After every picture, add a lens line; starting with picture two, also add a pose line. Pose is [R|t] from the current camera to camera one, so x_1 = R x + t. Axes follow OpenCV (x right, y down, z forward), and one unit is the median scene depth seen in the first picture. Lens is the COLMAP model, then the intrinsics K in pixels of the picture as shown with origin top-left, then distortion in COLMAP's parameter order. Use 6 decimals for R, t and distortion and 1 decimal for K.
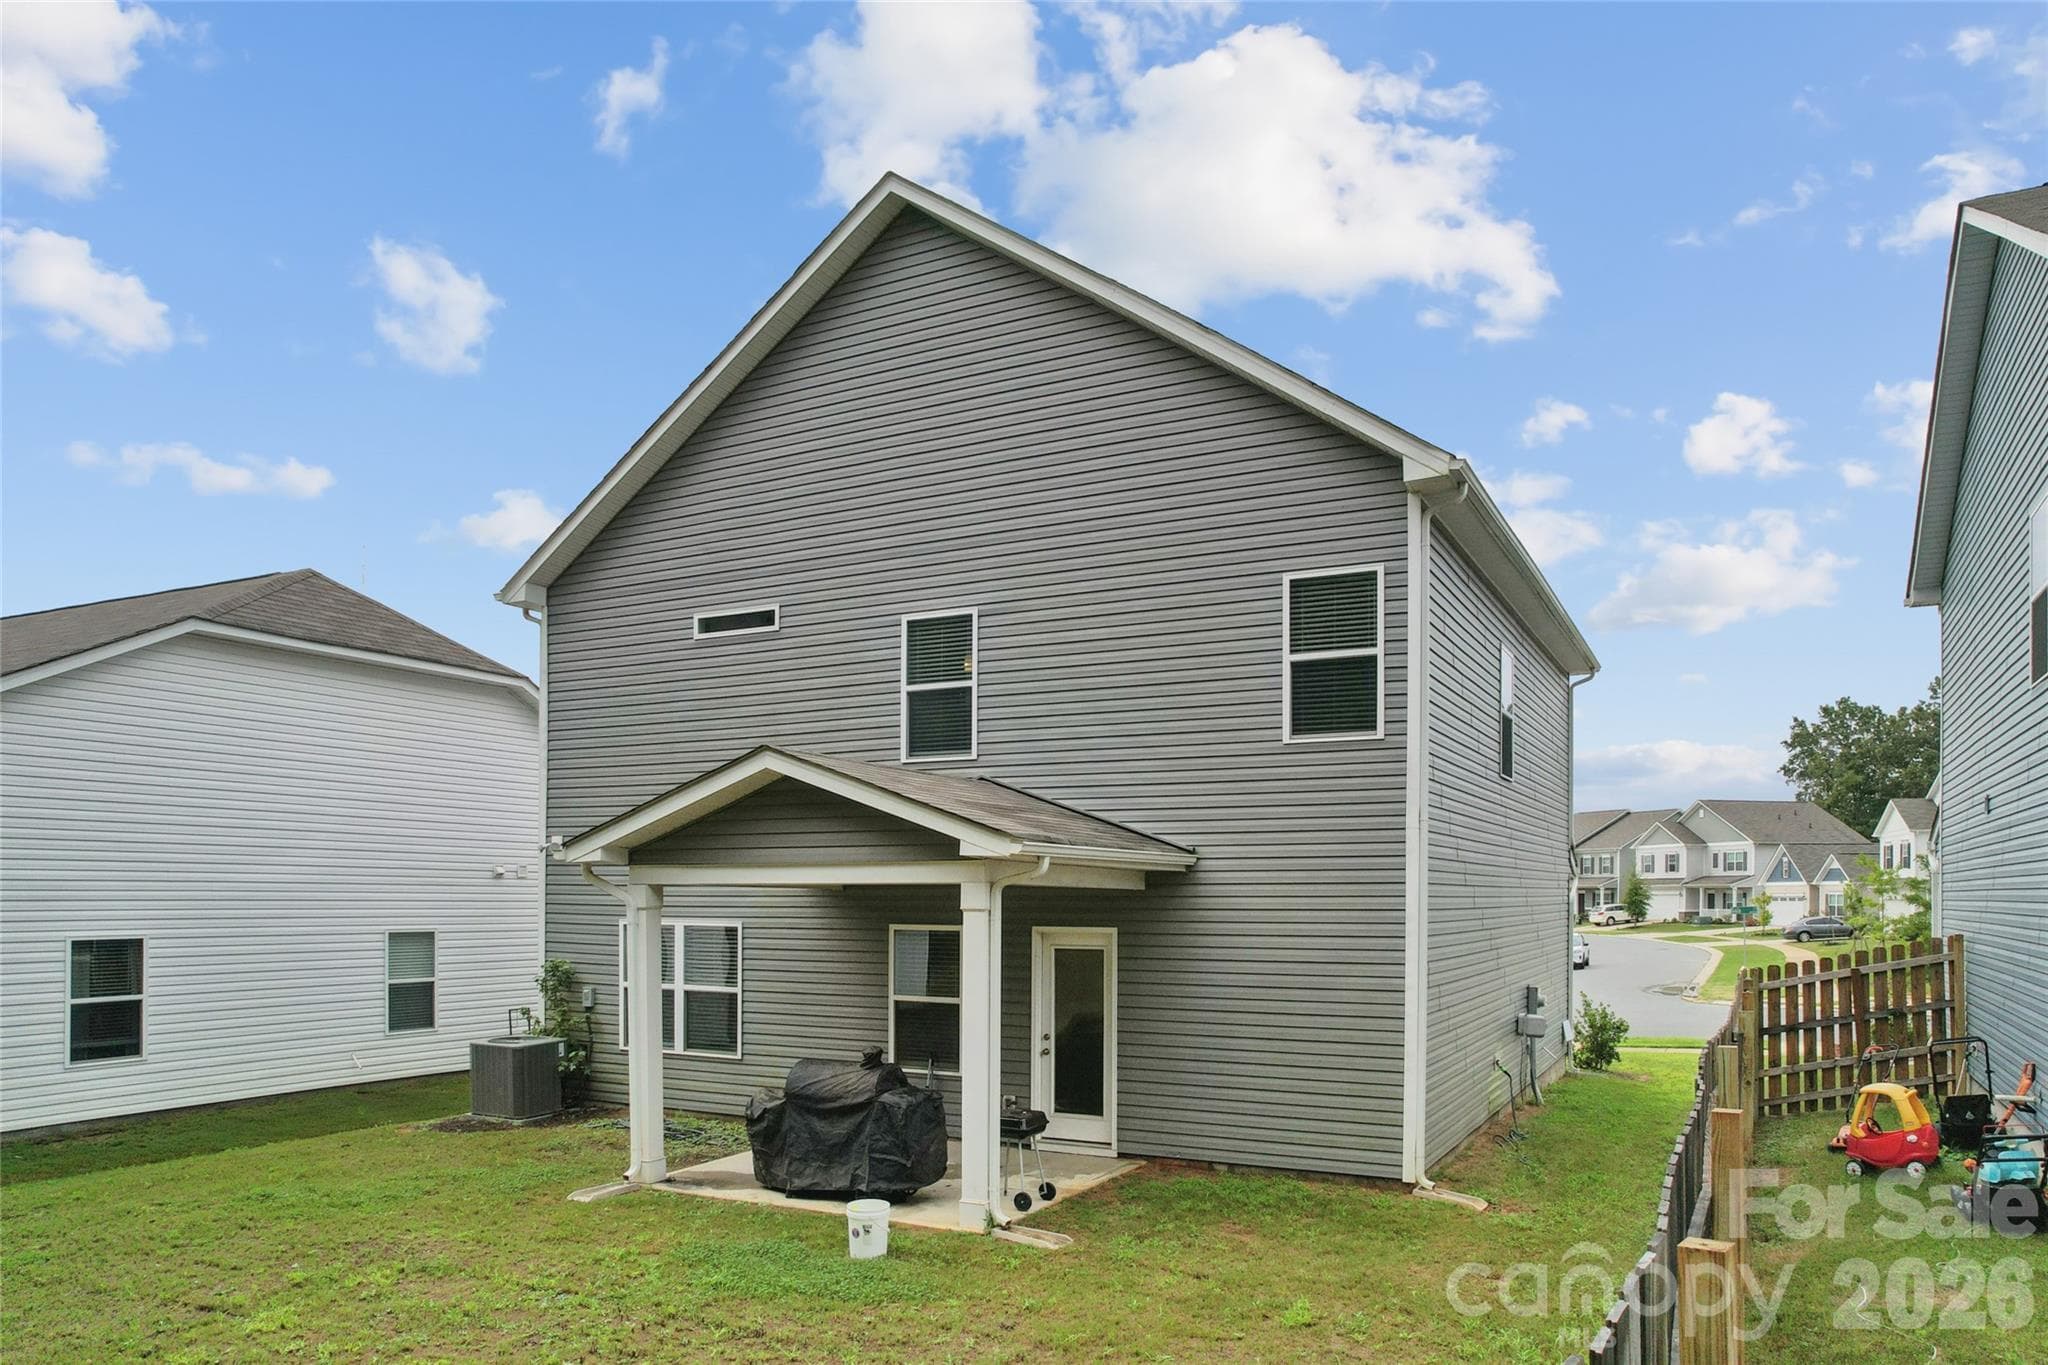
lens RADIAL K [[1363.7, 0, 1054.4], [0, 1363.7, 895.7], [0, 0, 1]] dist [-0.036646, 0.003378]
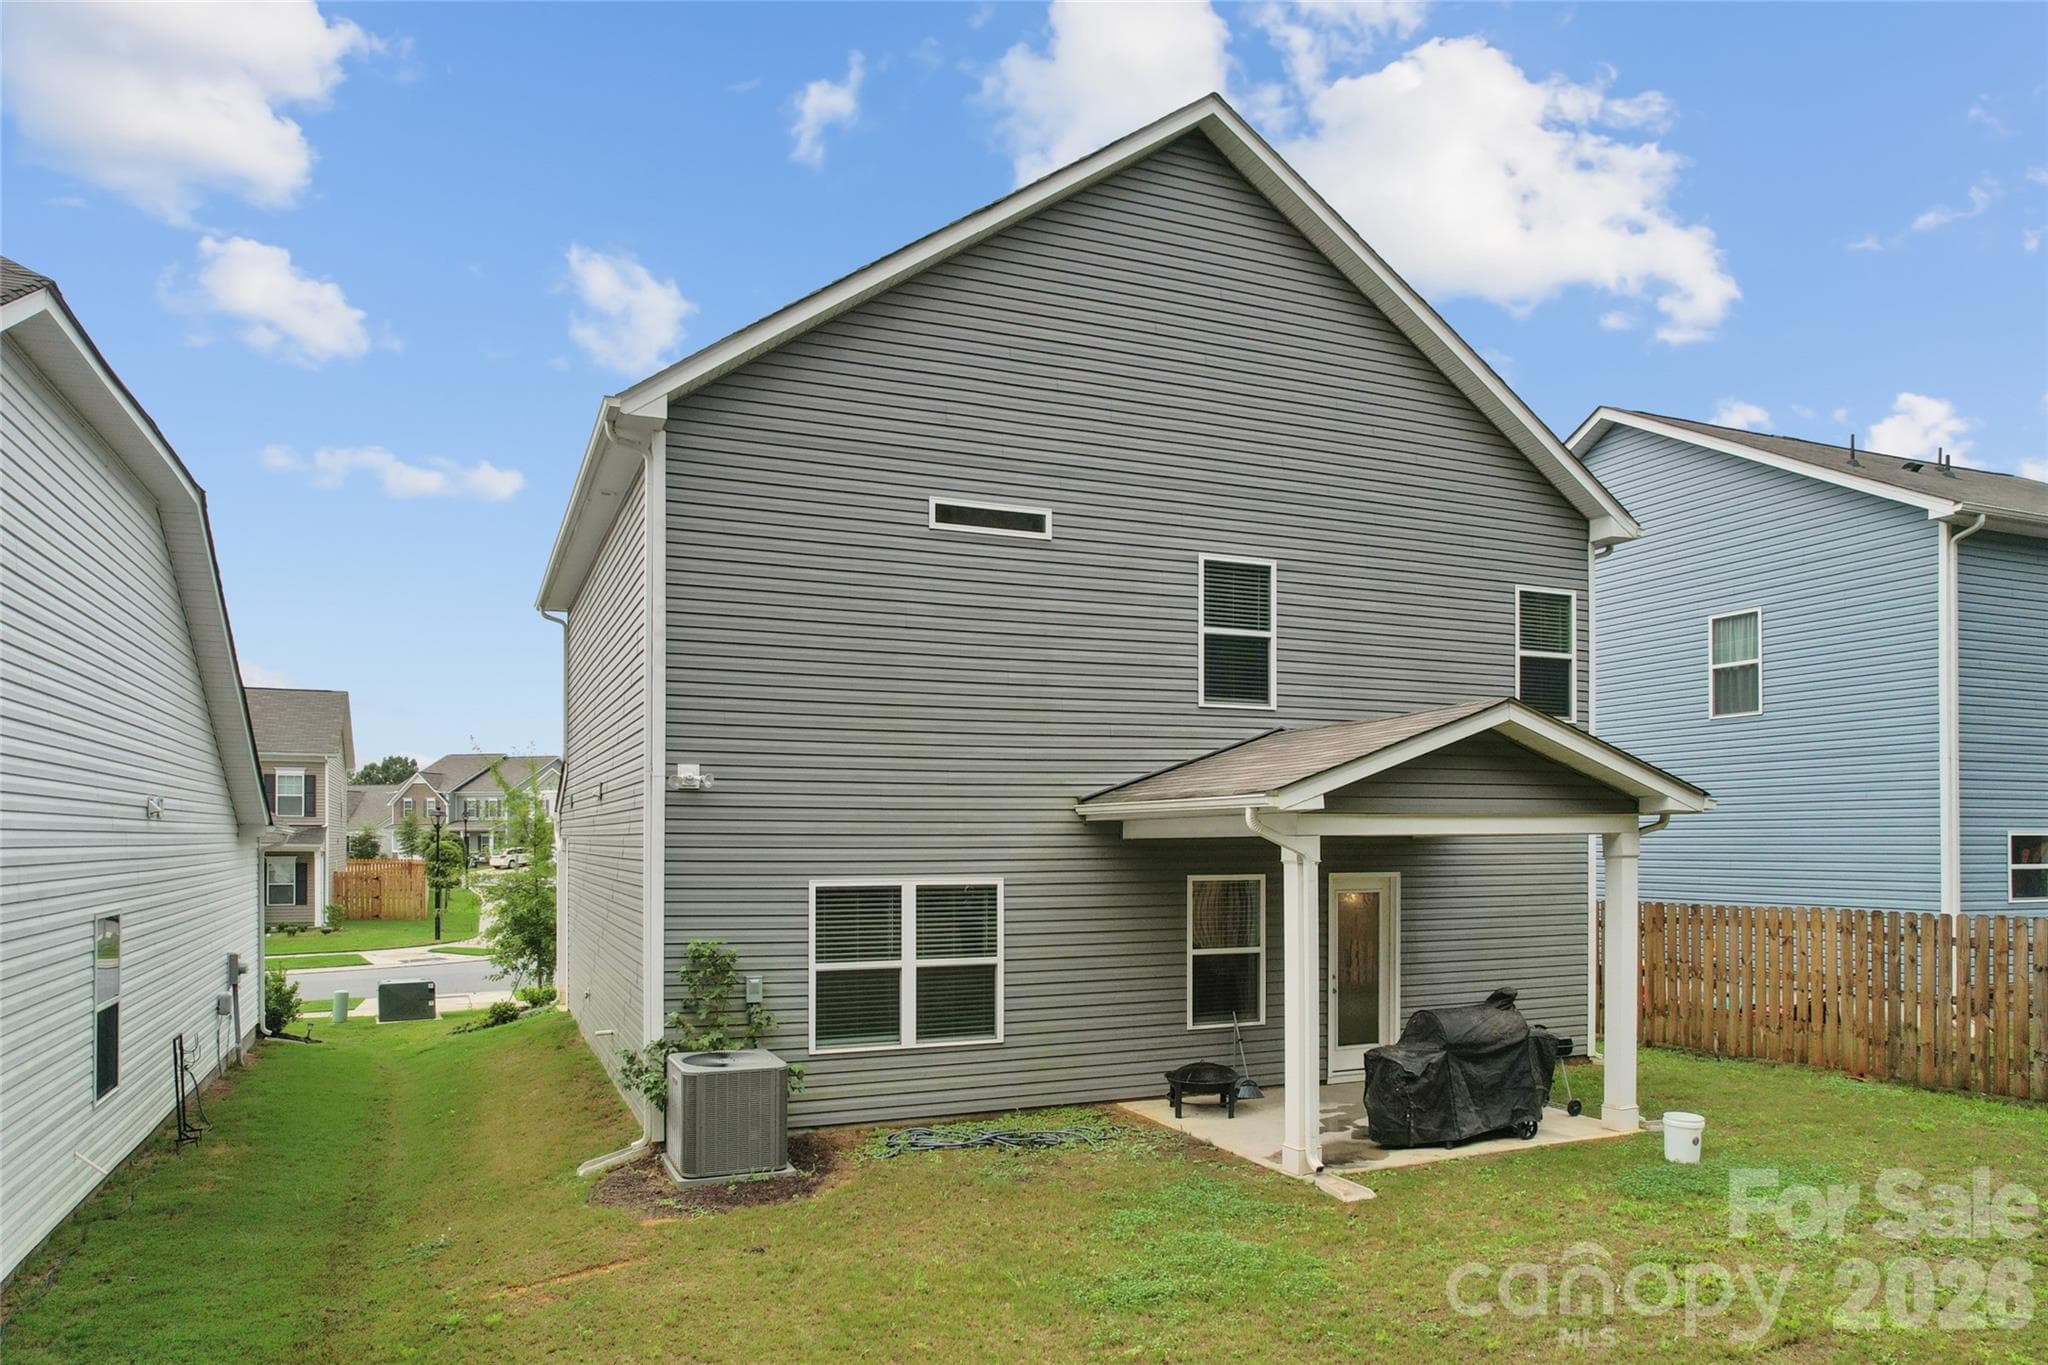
lens RADIAL K [[1354.1, 0, 1038.7], [0, 1354.1, 837.4], [0, 0, 1]] dist [-0.053159, -0.001187]
pose [[0.630283, -0.003315, 0.776358, -1.030566], [0.003736, 0.999992, 0.001236, -0.008013], [-0.776356, 0.002122, 0.630291, 0.546820]]
